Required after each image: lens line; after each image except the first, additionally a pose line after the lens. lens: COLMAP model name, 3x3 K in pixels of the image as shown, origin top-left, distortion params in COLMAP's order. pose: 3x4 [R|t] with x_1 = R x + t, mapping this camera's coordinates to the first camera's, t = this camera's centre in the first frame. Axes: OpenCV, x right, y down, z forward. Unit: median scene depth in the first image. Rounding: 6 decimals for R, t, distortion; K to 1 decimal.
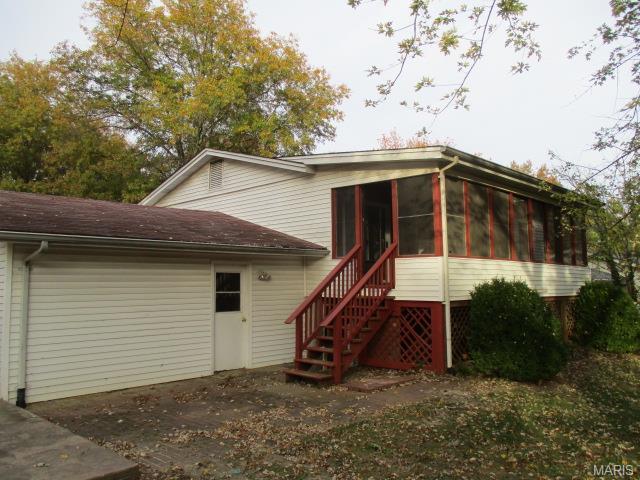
lens RADIAL K [[528.9, 0, 329.3], [0, 528.9, 231.2], [0, 0, 1]] dist [-0.020176, -0.003408]
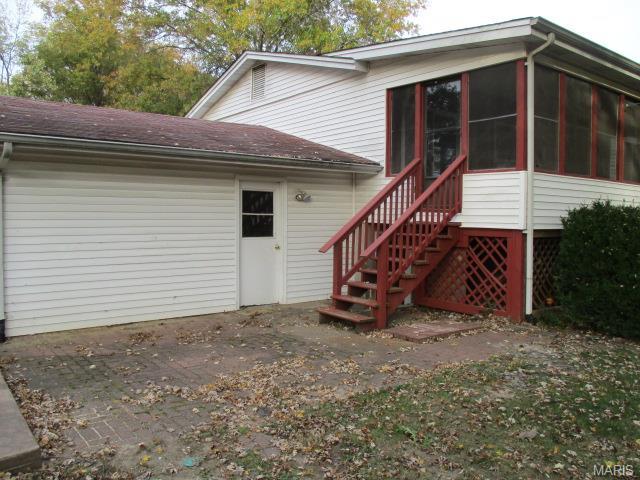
lens RADIAL K [[528.9, 0, 329.3], [0, 528.9, 231.2], [0, 0, 1]] dist [-0.020176, -0.003408]
pose [[0.989152, 0.020904, -0.145402, 0.046807], [-0.002660, 0.992210, 0.124549, 0.040498], [0.146873, -0.122811, 0.981502, 0.205623]]
